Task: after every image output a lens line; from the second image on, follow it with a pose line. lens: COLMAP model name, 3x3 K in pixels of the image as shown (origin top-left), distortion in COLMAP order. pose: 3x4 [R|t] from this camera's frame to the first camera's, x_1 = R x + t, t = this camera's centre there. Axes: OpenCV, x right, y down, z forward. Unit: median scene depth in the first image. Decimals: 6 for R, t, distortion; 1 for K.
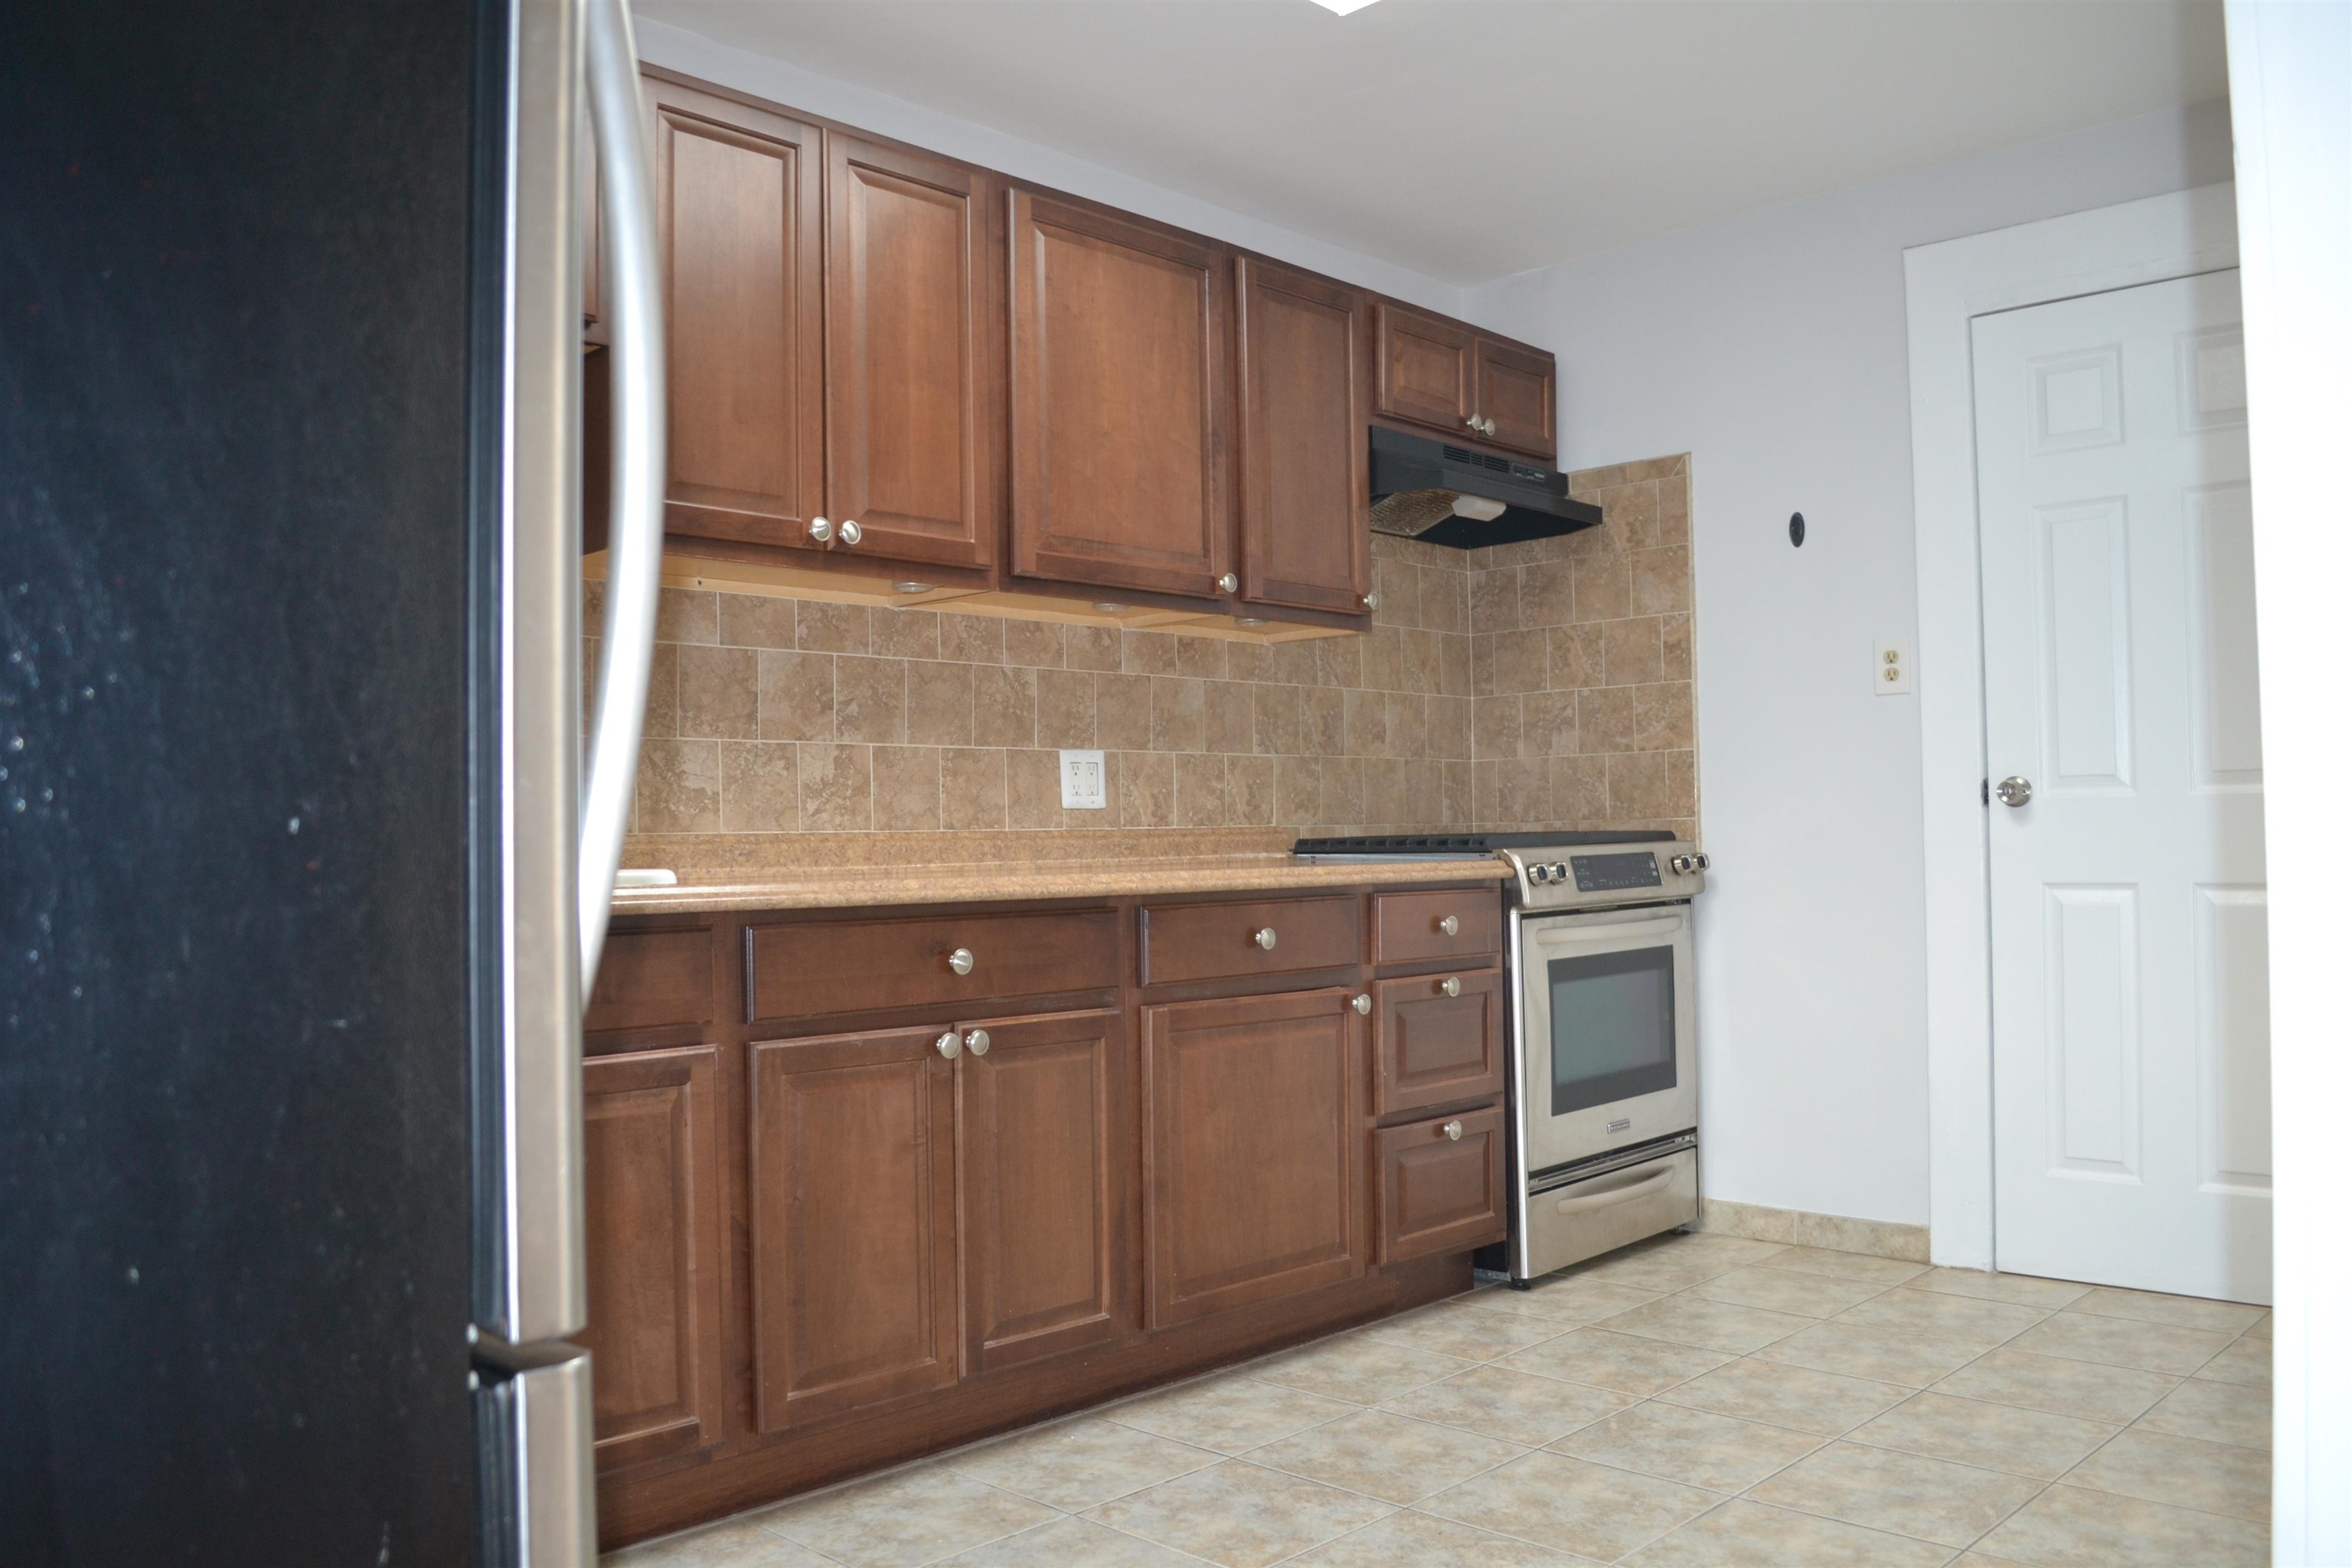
lens RADIAL K [[1890.2, 0, 1179.8], [0, 1890.2, 811.9], [0, 0, 1]] dist [-0.080117, 0.003590]
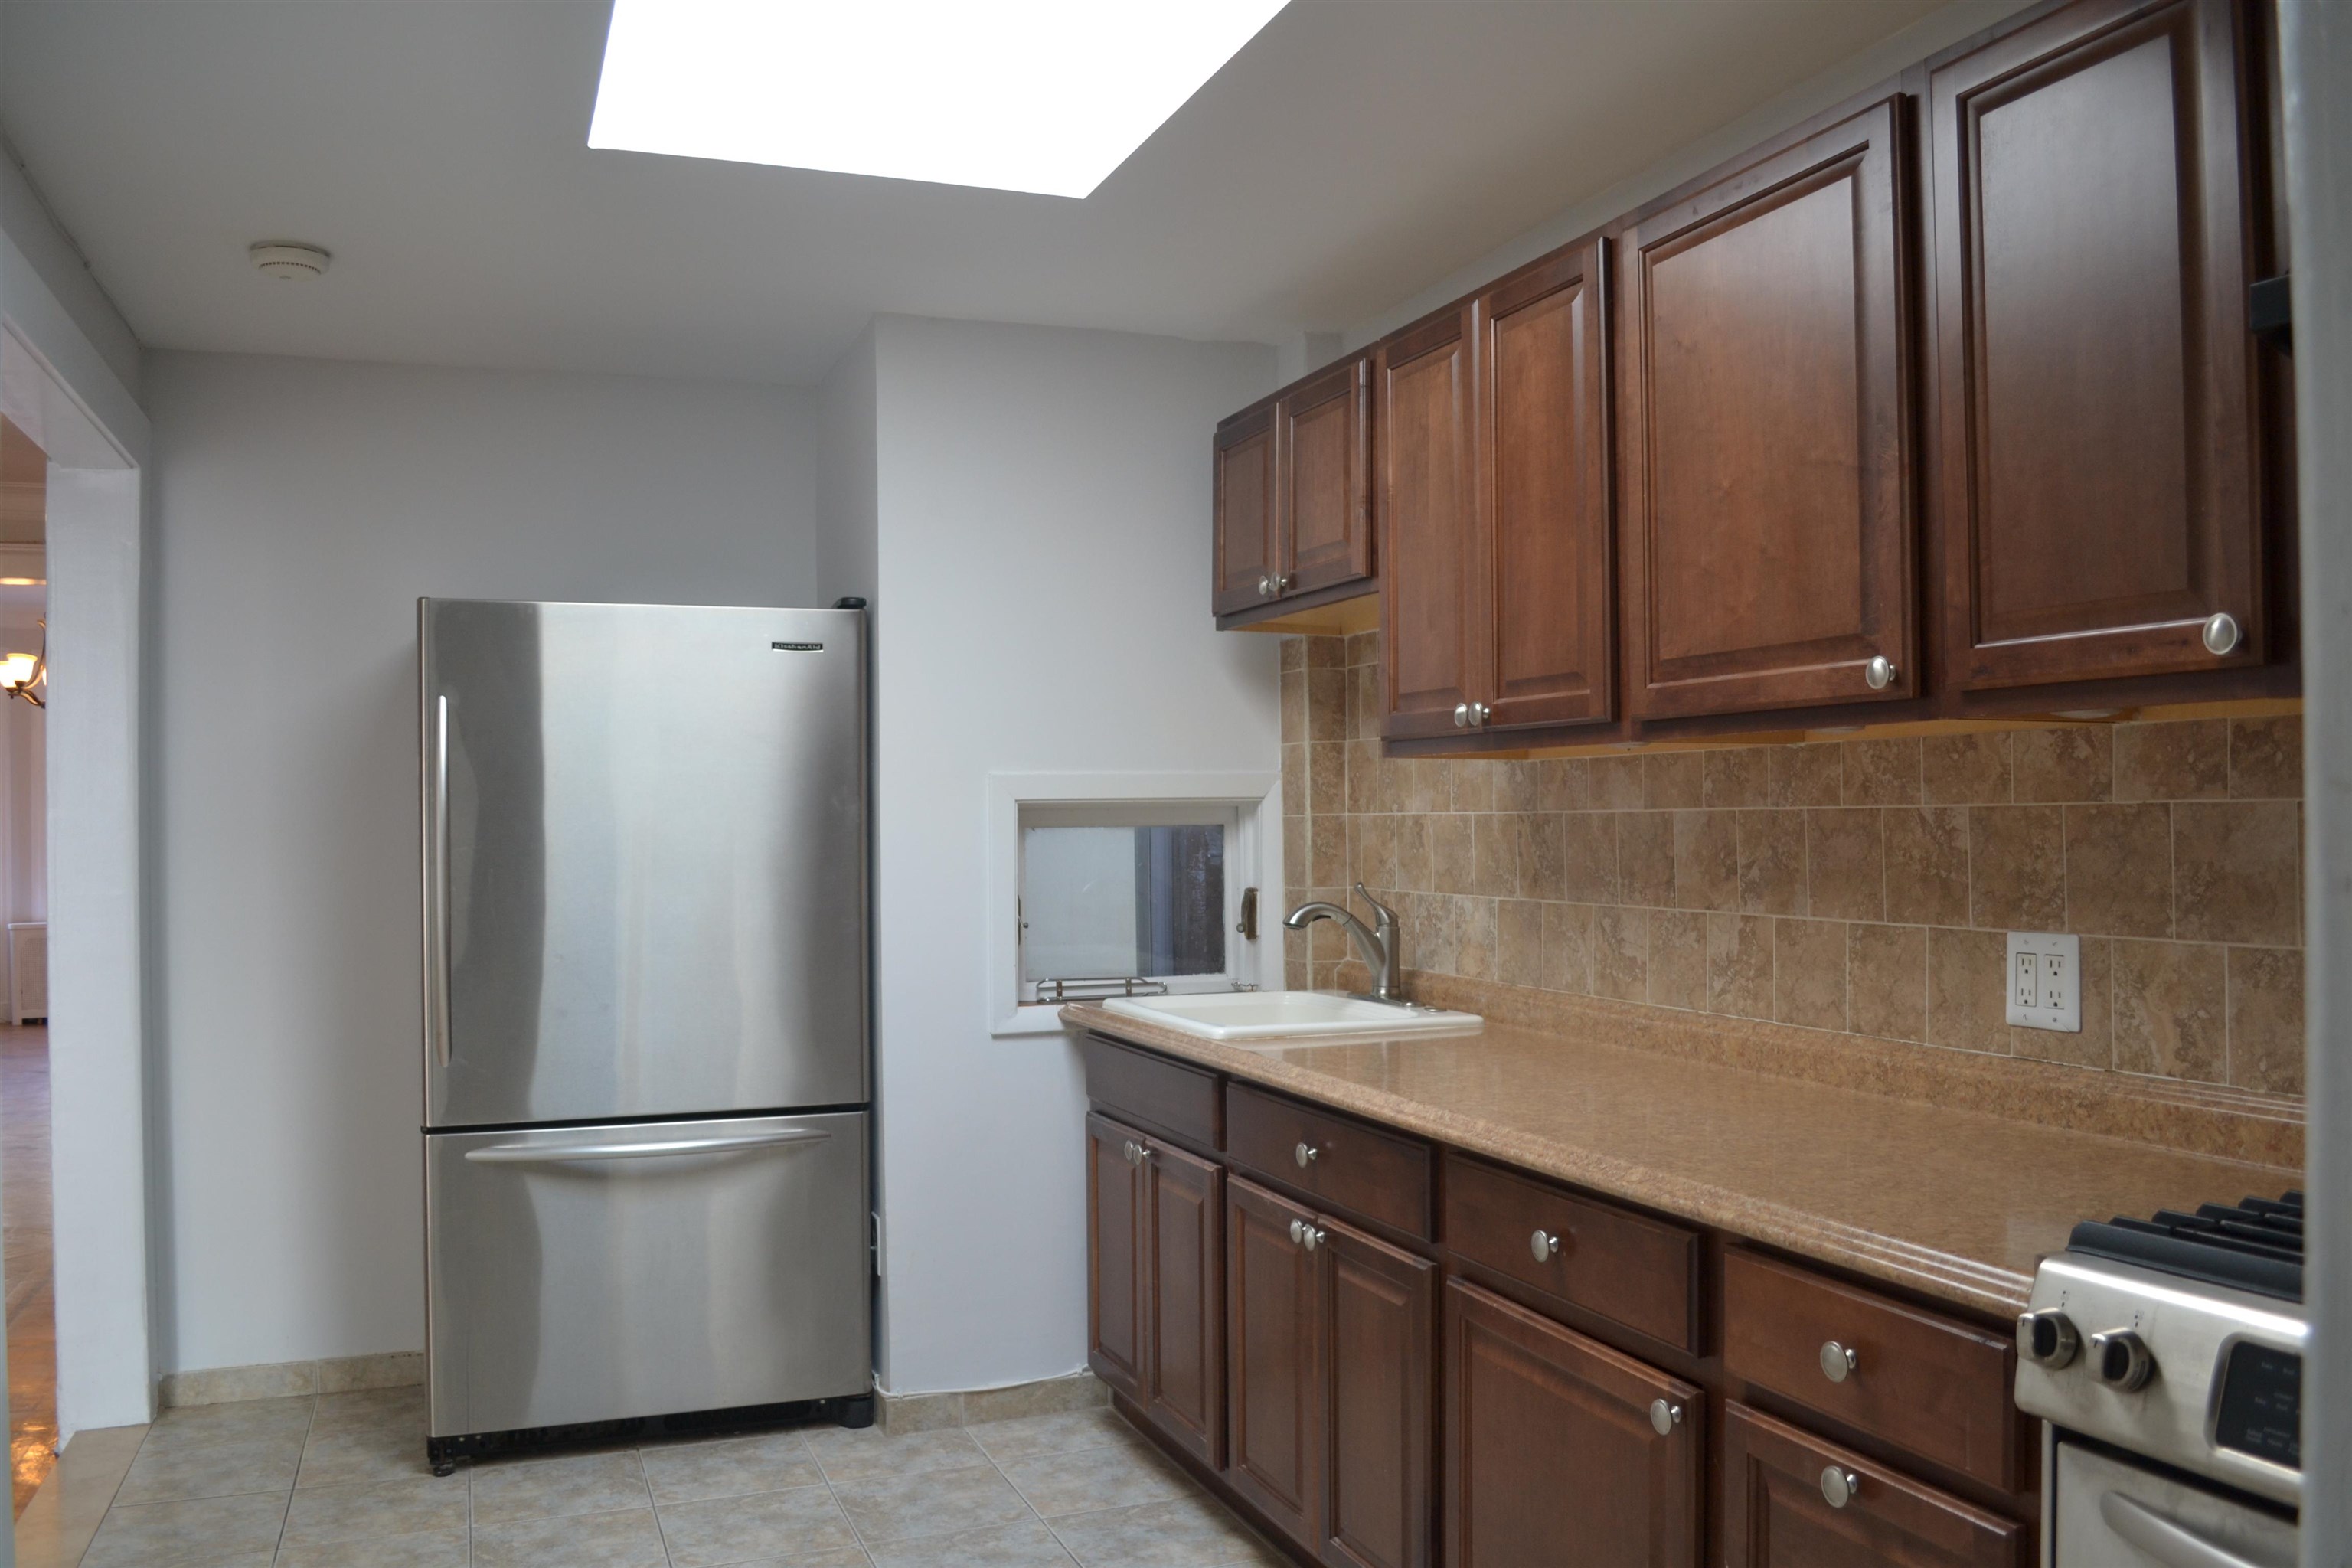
lens RADIAL K [[1890.2, 0, 1179.8], [0, 1890.2, 811.9], [0, 0, 1]] dist [-0.080117, 0.003590]
pose [[-0.426050, 0.014448, -0.904584, 0.660921], [0.026549, 0.999642, 0.003462, -0.087973], [0.904310, -0.022540, -0.426281, 1.081421]]
